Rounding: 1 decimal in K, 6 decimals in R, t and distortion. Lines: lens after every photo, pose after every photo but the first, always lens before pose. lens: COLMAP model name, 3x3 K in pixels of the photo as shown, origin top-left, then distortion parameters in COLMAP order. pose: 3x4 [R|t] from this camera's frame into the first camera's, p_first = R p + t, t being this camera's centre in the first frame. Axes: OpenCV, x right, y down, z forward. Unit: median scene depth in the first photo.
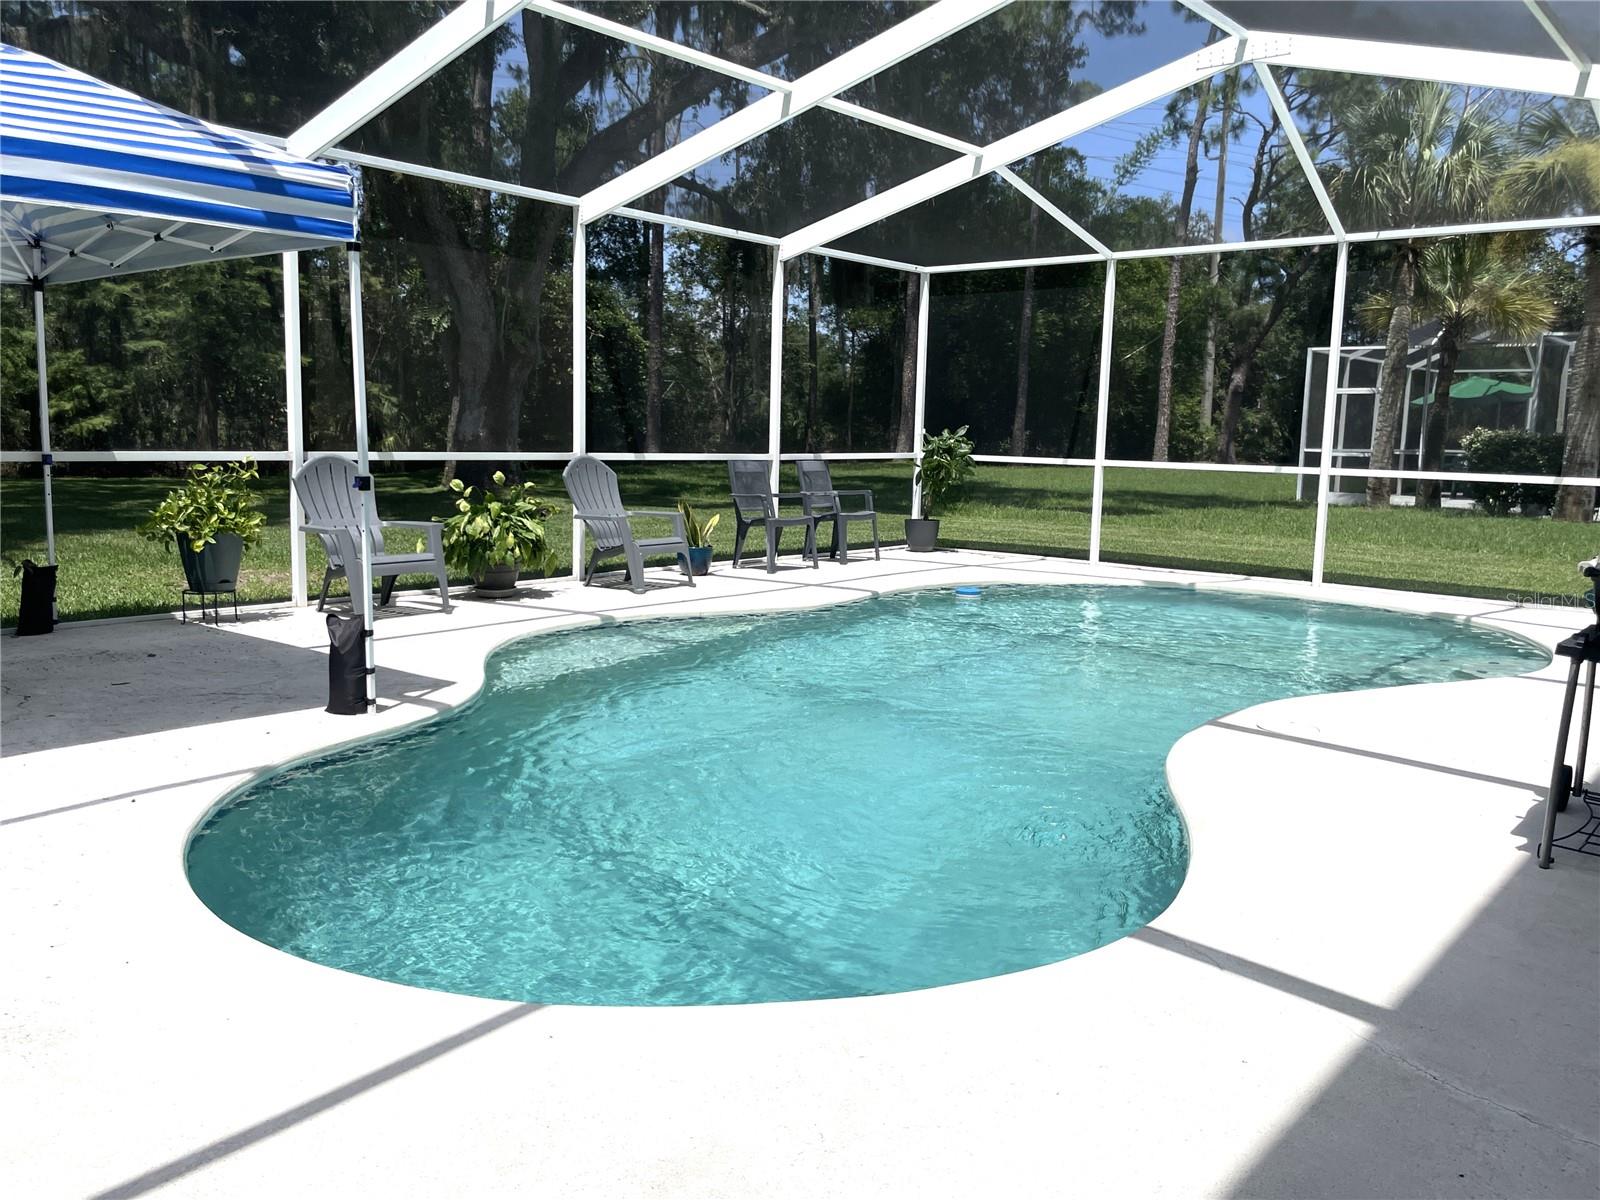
lens RADIAL K [[1244.6, 0, 800.0], [0, 1244.6, 600.0], [0, 0, 1]] dist [0.057106, -0.111882]
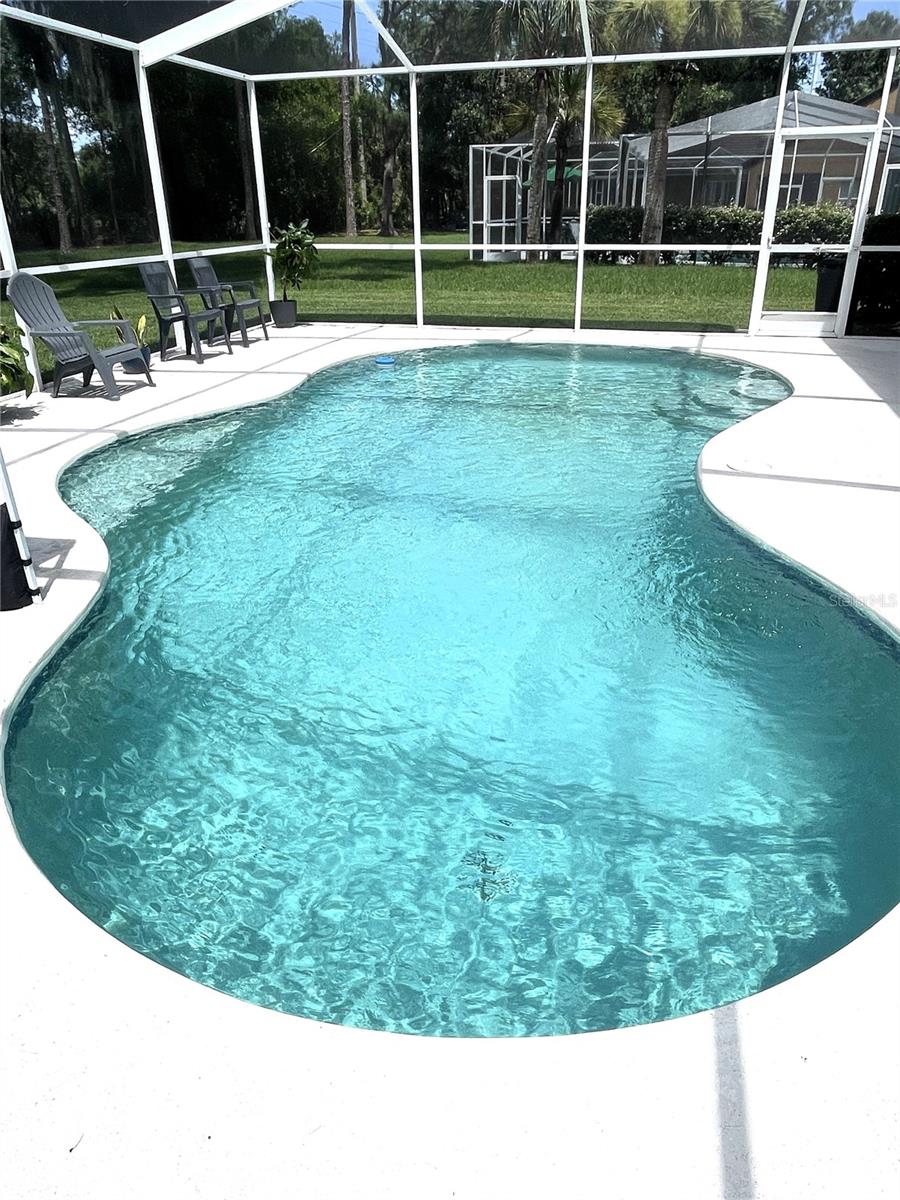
lens RADIAL K [[800.5, 0, 450.0], [0, 800.5, 600.0], [0, 0, 1]] dist [-0.019977, -0.002575]
pose [[0.903338, -0.217660, 0.369602, -0.121880], [0.088494, 0.937718, 0.335937, -0.038377], [-0.419702, -0.270757, 0.866338, 0.146674]]
